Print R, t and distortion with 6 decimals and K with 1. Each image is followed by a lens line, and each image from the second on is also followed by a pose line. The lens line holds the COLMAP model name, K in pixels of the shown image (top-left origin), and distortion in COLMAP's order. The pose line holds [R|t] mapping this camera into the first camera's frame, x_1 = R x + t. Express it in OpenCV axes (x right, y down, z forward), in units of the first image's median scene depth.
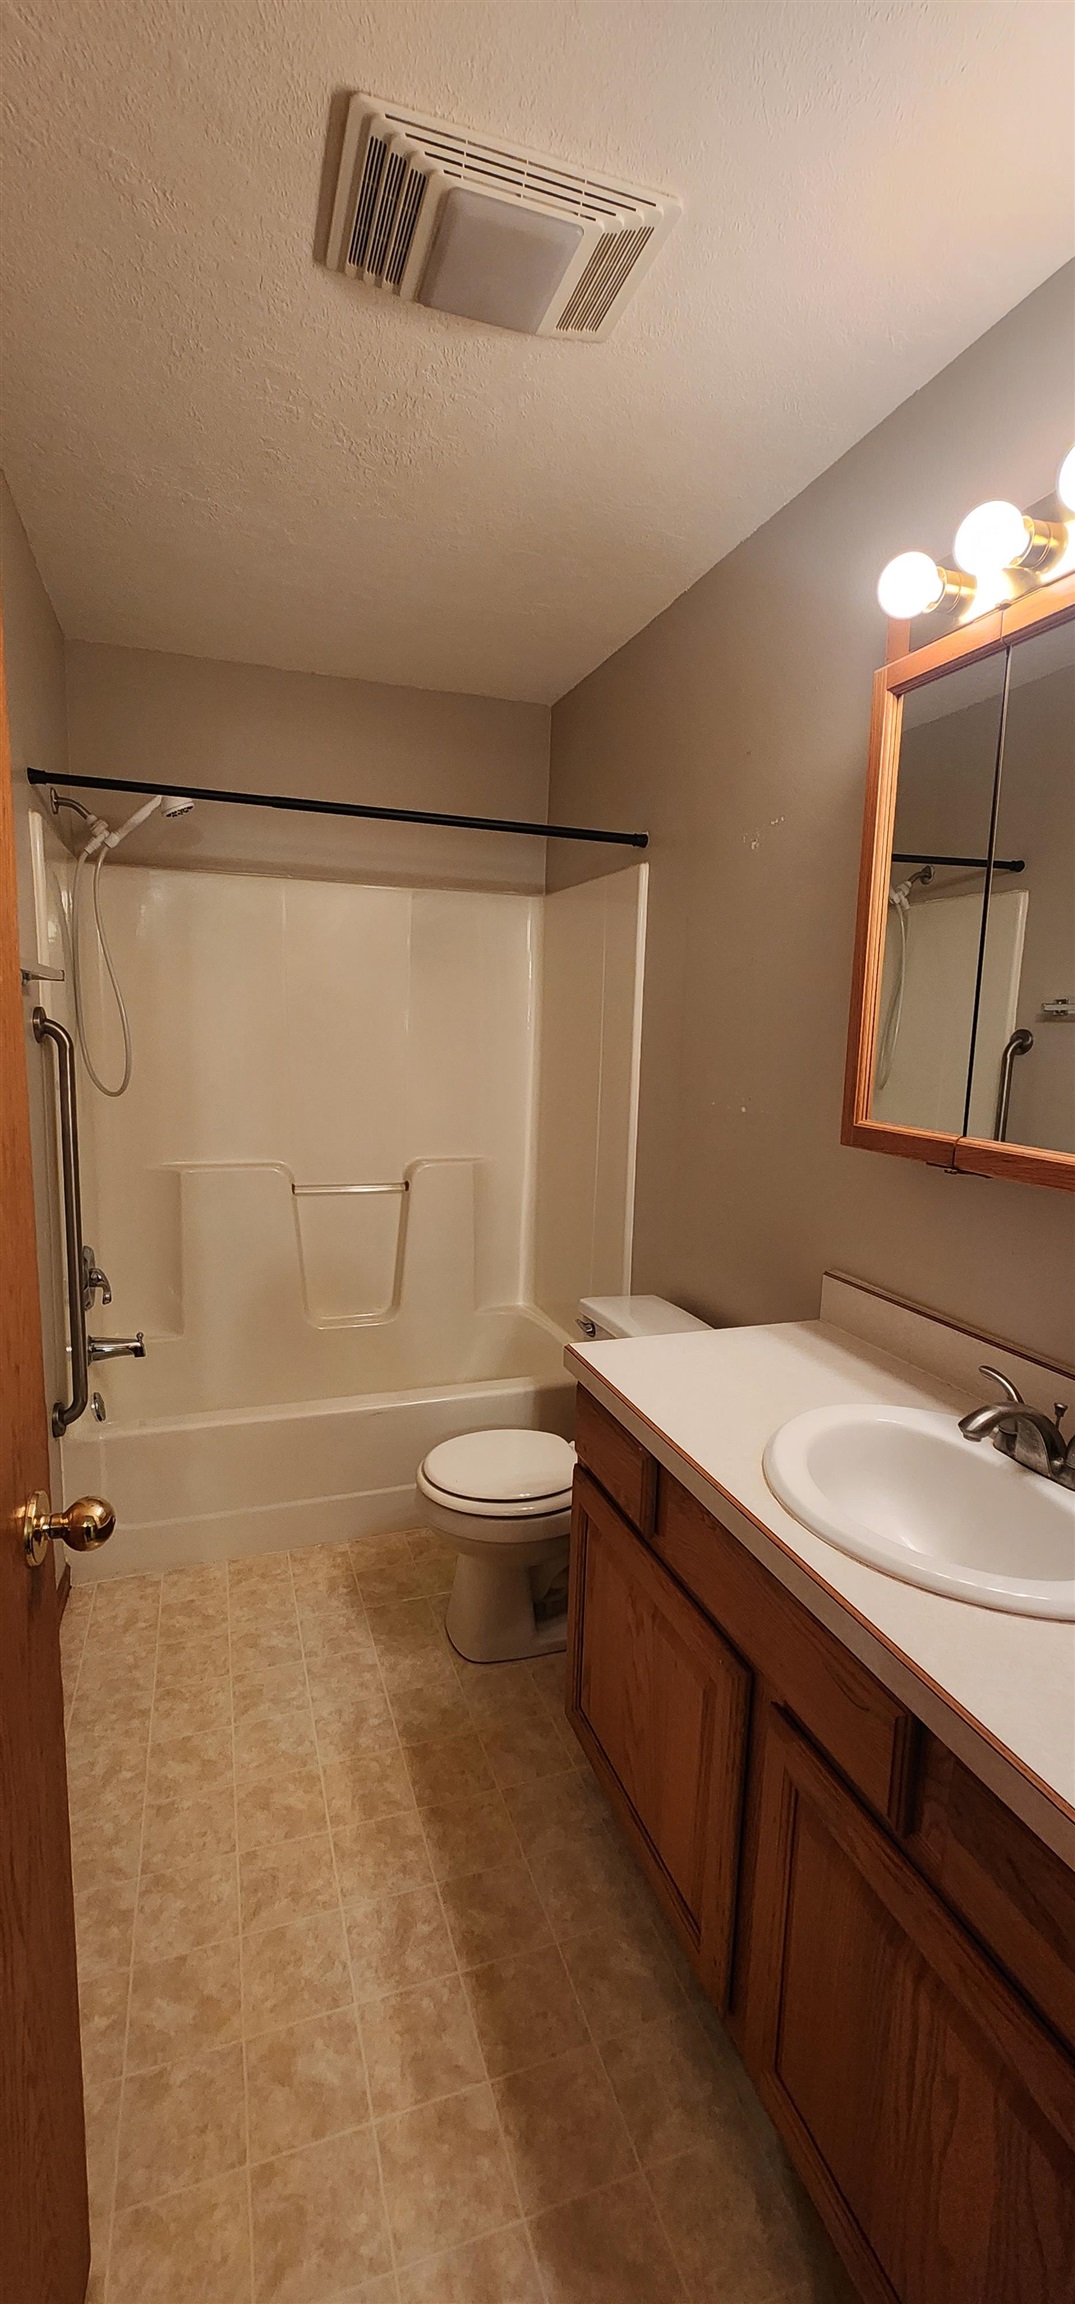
lens RADIAL K [[944.1, 0, 542.2], [0, 944.1, 1148.2], [0, 0, 1]] dist [0.000653, 0.000758]
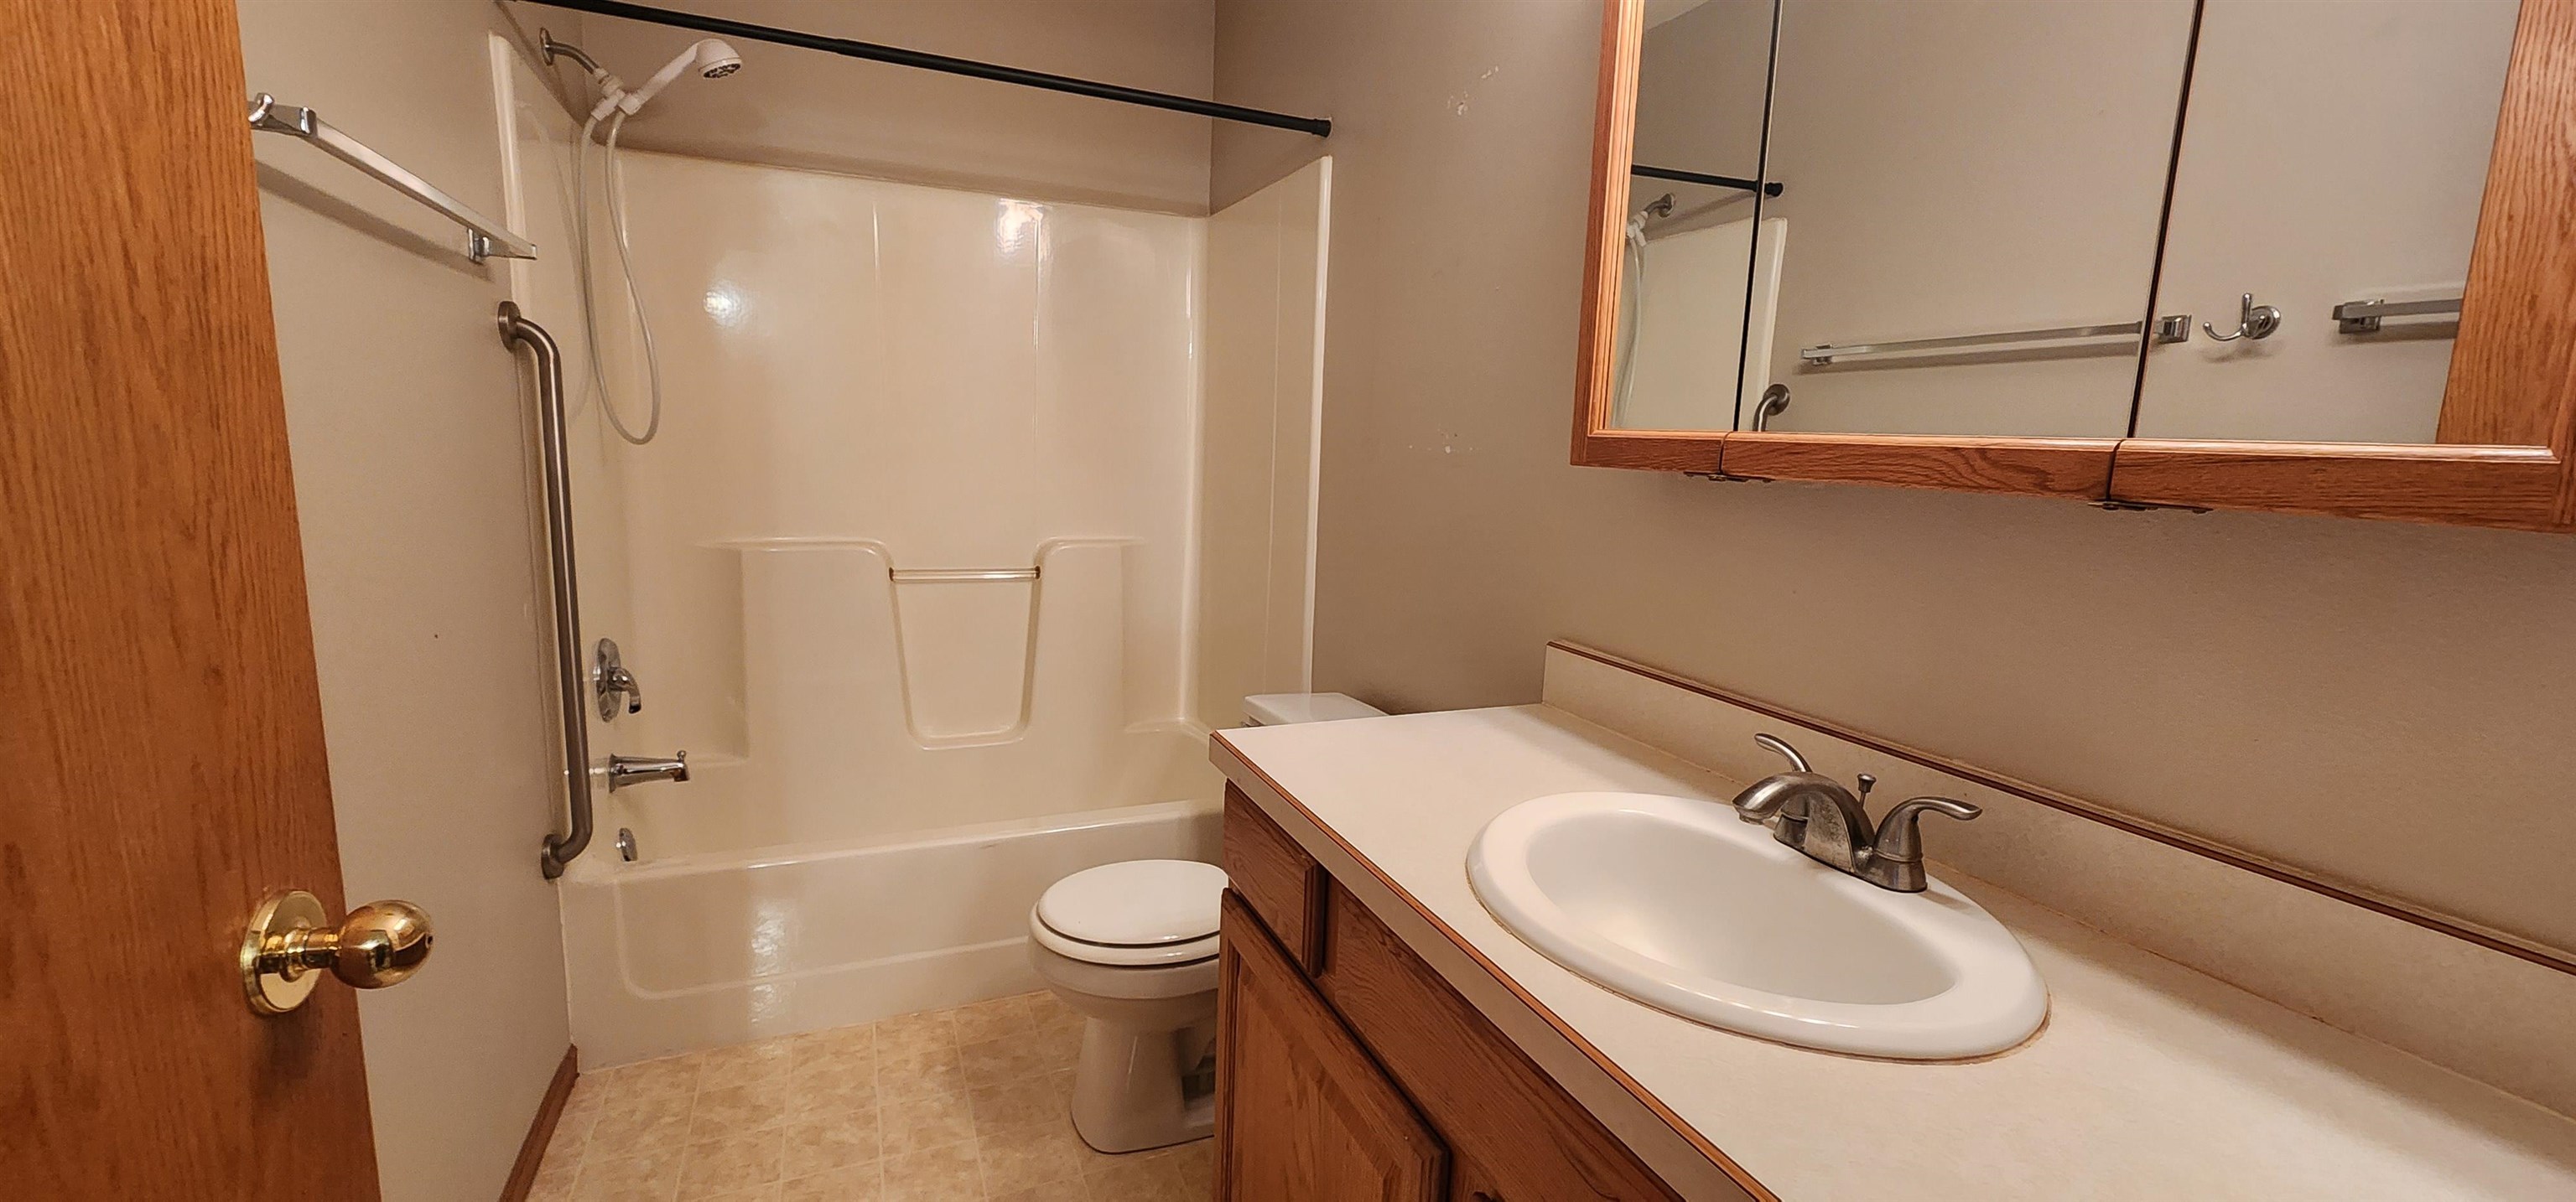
lens RADIAL K [[1059.0, 0, 1296.5], [0, 1059.0, 605.3], [0, 0, 1]] dist [0.001460, -0.000172]
pose [[0.998243, -0.003432, 0.059152, 0.036171], [0.002191, 0.999776, 0.021039, 0.074706], [-0.059211, -0.020872, 0.998027, 0.128706]]
